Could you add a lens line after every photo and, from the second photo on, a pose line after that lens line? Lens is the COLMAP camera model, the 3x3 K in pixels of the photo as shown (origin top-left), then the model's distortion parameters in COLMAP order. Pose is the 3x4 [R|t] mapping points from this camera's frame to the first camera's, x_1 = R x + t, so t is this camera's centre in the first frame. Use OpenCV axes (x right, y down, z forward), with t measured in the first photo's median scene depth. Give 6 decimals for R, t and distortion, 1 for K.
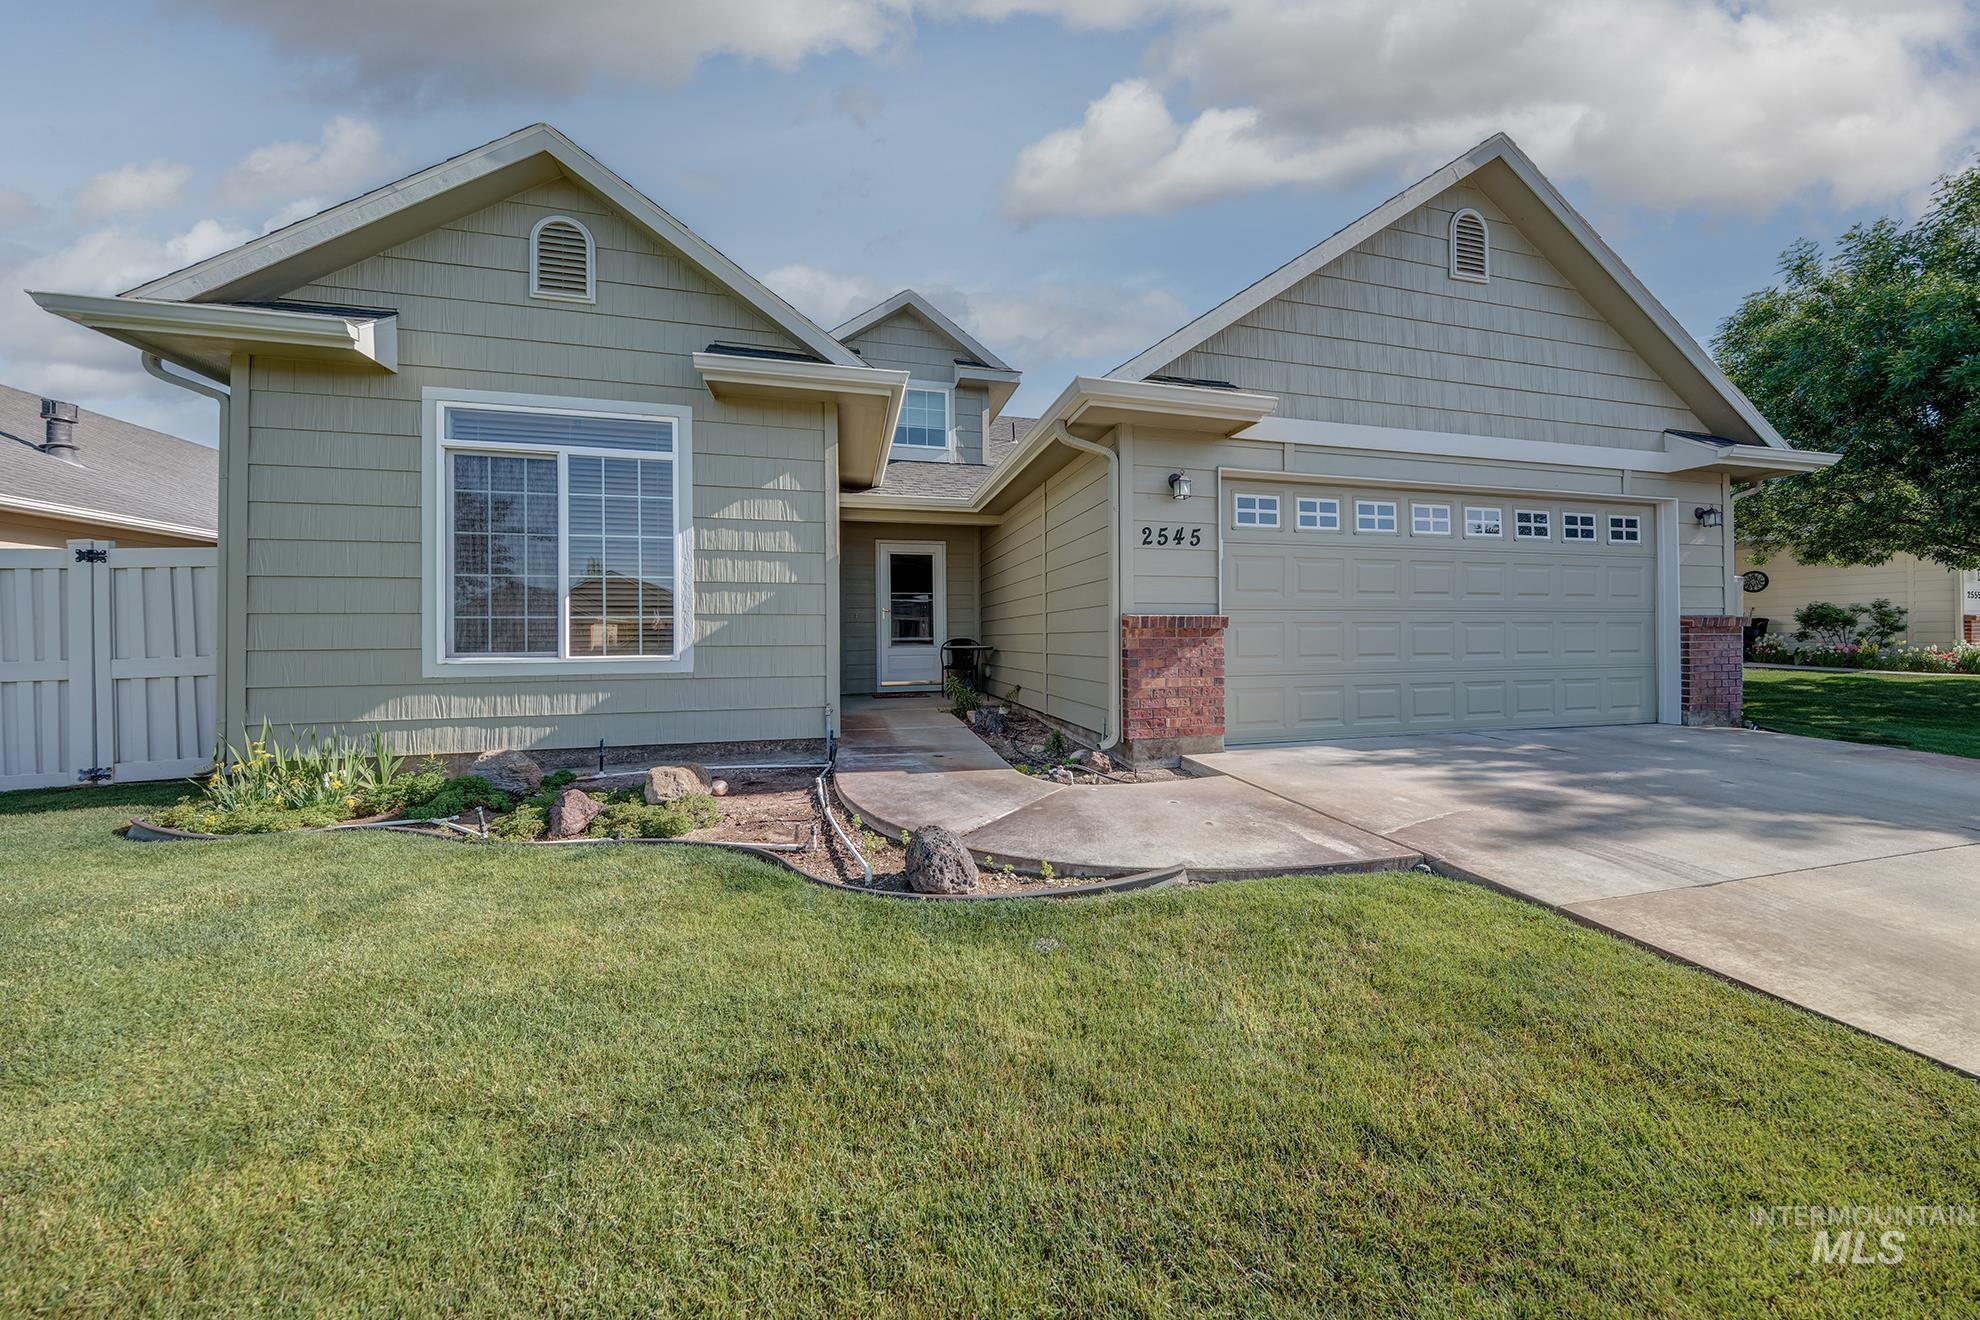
lens RADIAL K [[656.8, 0, 990.4], [0, 656.8, 644.9], [0, 0, 1]] dist [0.022739, -0.000011]
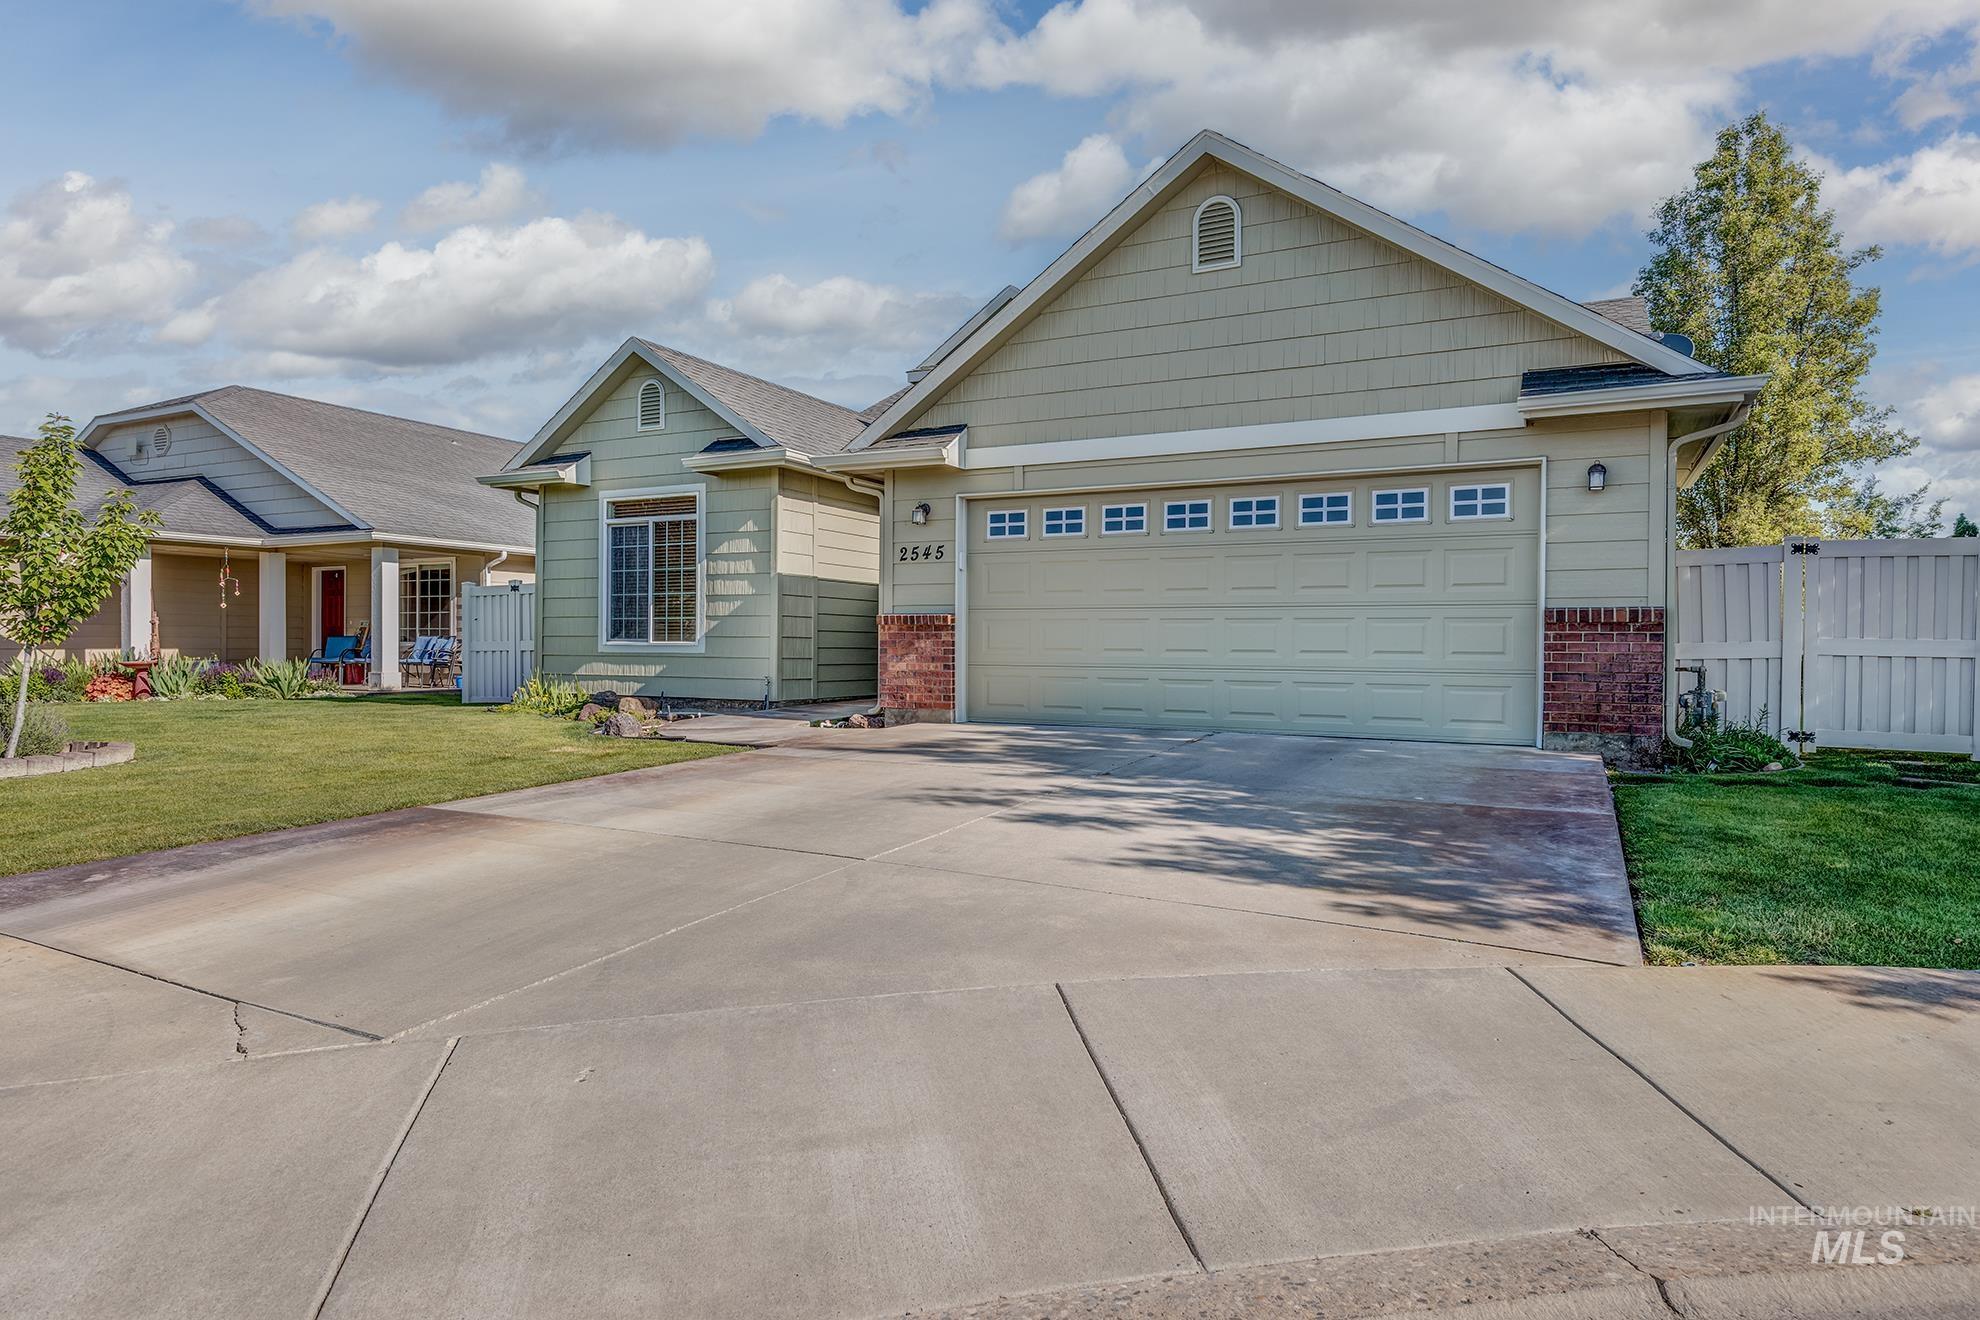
lens RADIAL K [[1146.8, 0, 990.0], [0, 1146.8, 660.0], [0, 0, 1]] dist [0.028921, -0.000764]
pose [[0.744456, 0.020104, -0.667369, 1.874913], [-0.013962, 0.999797, 0.014544, 0.008841], [0.667526, -0.001510, 0.744585, -0.576423]]
